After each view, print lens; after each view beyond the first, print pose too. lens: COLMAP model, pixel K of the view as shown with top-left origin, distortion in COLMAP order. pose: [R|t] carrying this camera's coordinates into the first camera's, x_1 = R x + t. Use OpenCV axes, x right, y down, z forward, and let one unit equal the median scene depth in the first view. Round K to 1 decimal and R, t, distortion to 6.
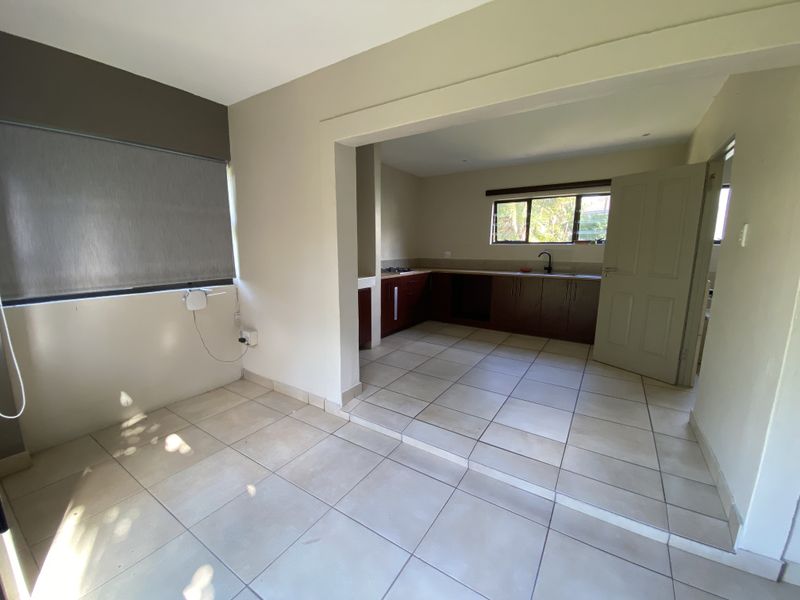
lens RADIAL K [[324.2, 0, 397.9], [0, 324.2, 299.1], [0, 0, 1]] dist [0.019360, -0.019272]
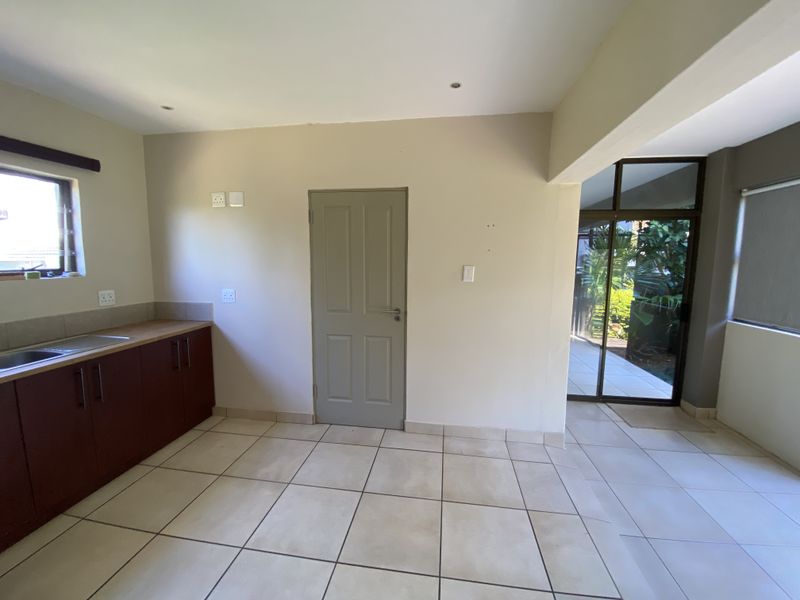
lens RADIAL K [[324.2, 0, 397.9], [0, 324.2, 299.1], [0, 0, 1]] dist [0.019360, -0.019272]
pose [[-0.411766, -0.110872, 0.904520, -0.035438], [0.146167, 0.971685, 0.185645, -0.146532], [-0.899491, 0.208653, -0.383901, 0.702258]]
